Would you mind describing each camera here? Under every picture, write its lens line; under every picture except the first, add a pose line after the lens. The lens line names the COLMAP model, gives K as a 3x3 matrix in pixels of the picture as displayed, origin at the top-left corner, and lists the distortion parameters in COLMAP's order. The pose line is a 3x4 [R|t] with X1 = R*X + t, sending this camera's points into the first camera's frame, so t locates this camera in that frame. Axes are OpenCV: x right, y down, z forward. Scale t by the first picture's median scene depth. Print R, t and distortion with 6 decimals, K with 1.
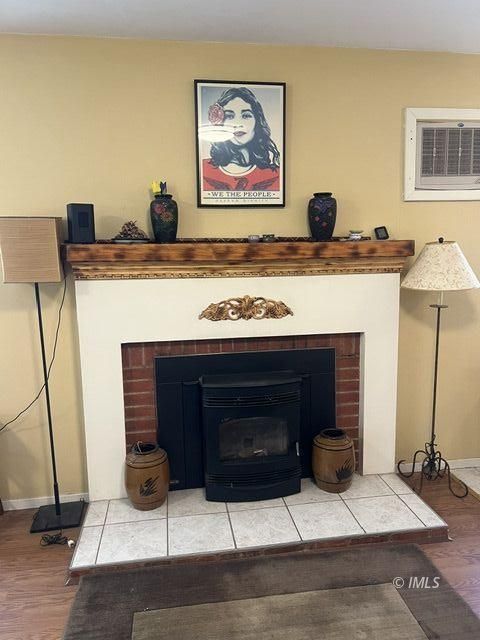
lens RADIAL K [[483.3, 0, 240.7], [0, 483.3, 318.3], [0, 0, 1]] dist [0.076405, -0.124201]
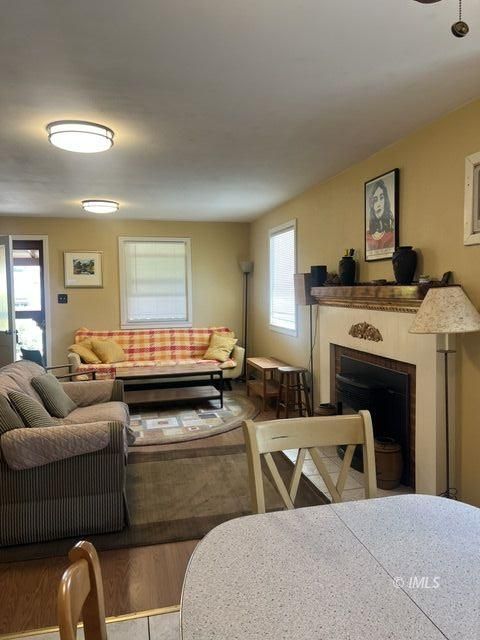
lens RADIAL K [[483.3, 0, 240.7], [0, 483.3, 318.3], [0, 0, 1]] dist [0.076405, -0.124201]
pose [[0.080211, 0.076559, -0.993833, 1.402179], [-0.132201, 0.989055, 0.065521, -0.103269], [0.987972, 0.126130, 0.089454, 0.501221]]
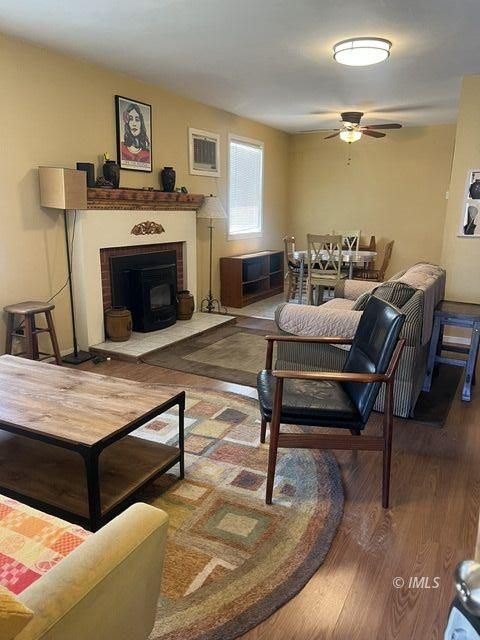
lens RADIAL K [[483.3, 0, 240.7], [0, 483.3, 318.3], [0, 0, 1]] dist [0.076405, -0.124201]
pose [[0.601630, -0.154440, 0.783703, -1.275915], [0.092257, 0.988000, 0.123877, 0.122555], [-0.793429, -0.002226, 0.608658, -0.407805]]
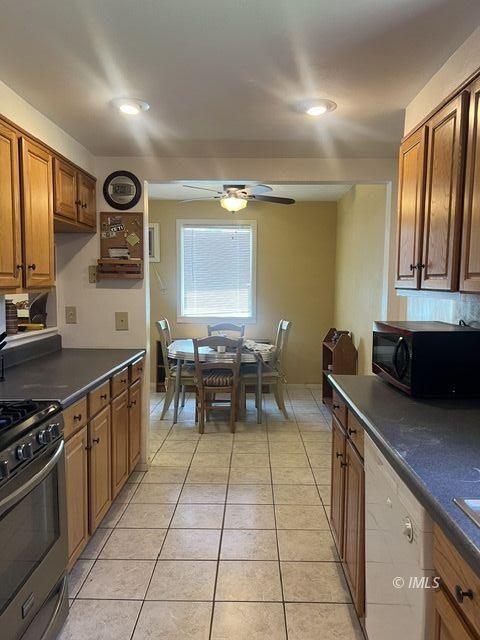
lens RADIAL K [[481.9, 0, 252.7], [0, 481.9, 320.4], [0, 0, 1]] dist [0.080007, -0.118404]
pose [[0.987553, 0.039483, -0.152251, 1.460628], [-0.049458, 0.996832, -0.062294, 0.155553], [0.149309, 0.069048, 0.986377, -1.211662]]
